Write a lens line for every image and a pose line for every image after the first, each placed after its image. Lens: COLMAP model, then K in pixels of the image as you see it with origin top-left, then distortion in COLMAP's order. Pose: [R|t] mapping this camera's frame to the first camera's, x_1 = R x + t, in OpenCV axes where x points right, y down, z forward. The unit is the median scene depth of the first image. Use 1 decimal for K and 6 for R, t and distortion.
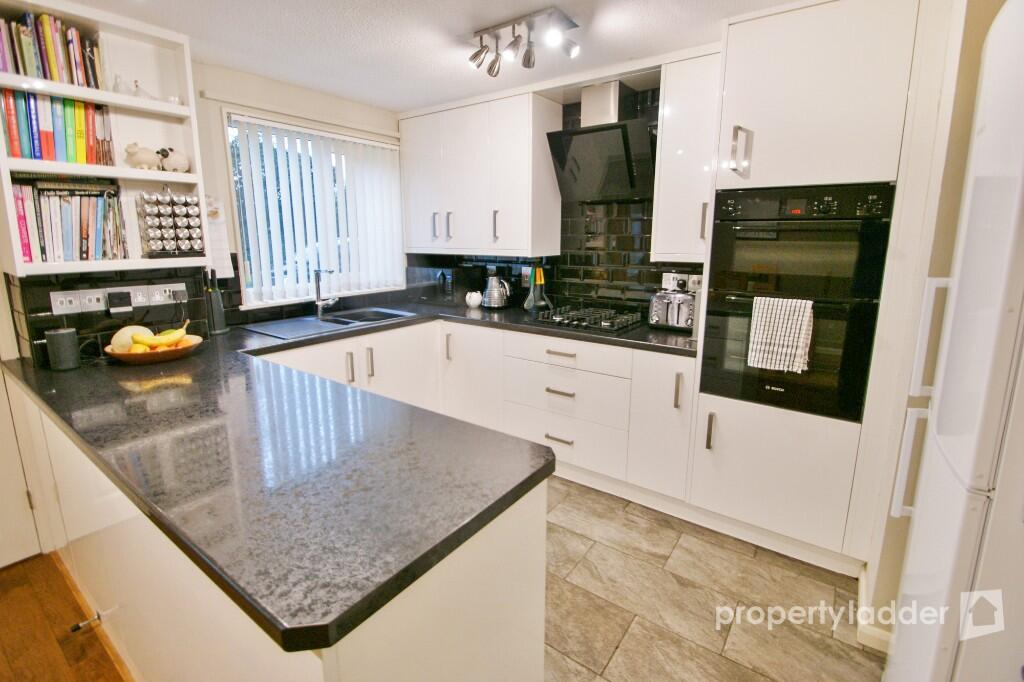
lens RADIAL K [[462.0, 0, 516.1], [0, 462.0, 322.9], [0, 0, 1]] dist [0.002001, -0.010475]
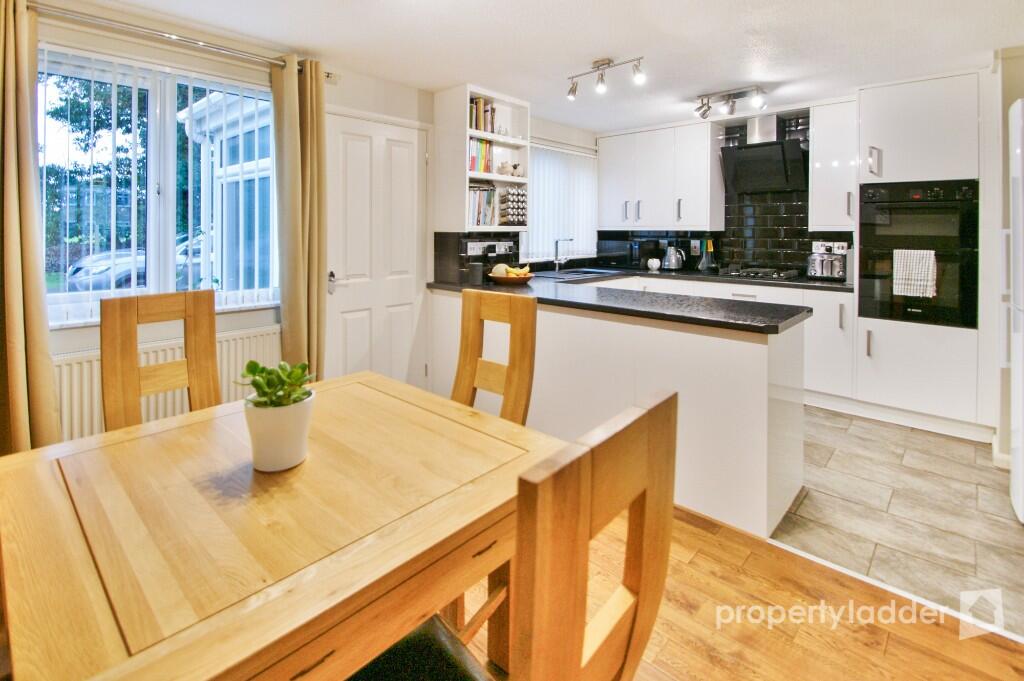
lens RADIAL K [[494.8, 0, 503.7], [0, 494.8, 231.1], [0, 0, 1]] dist [0.001766, -0.014825]
pose [[0.991504, 0.002761, -0.130050, -0.533528], [-0.026485, 0.983118, -0.181046, 0.201066], [0.127355, 0.182952, 0.974838, -0.746520]]
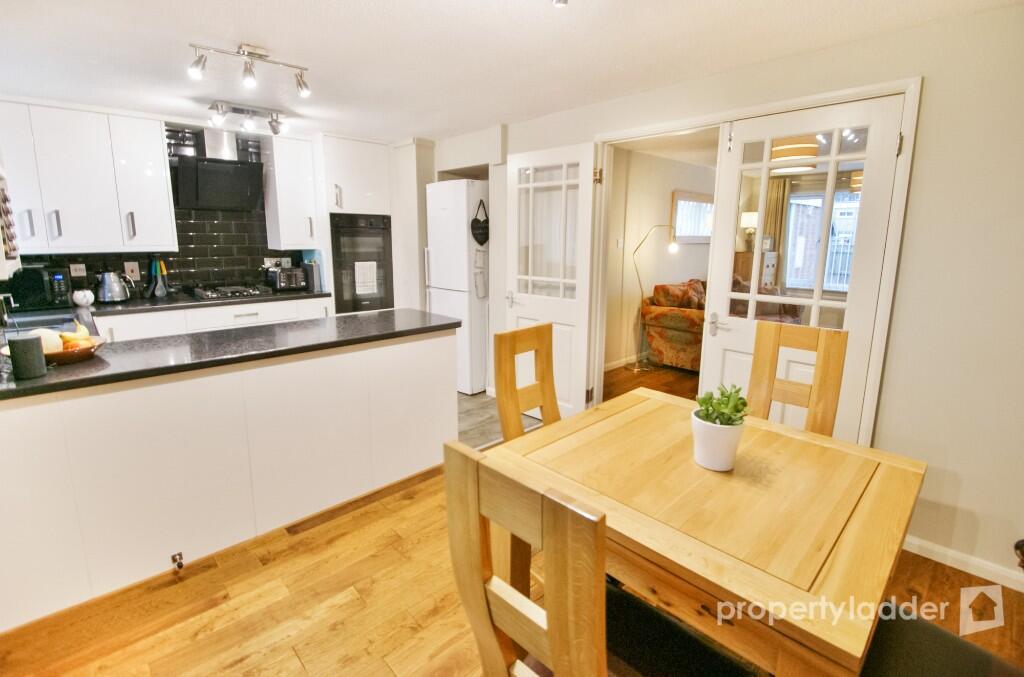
lens RADIAL K [[476.8, 0, 509.7], [0, 476.8, 318.3], [0, 0, 1]] dist [0.000002, -0.000784]
pose [[0.182699, -0.170105, 0.968342, -1.461394], [0.176189, 0.974639, 0.137969, 0.018887], [-0.967253, 0.145405, 0.208036, -0.143046]]
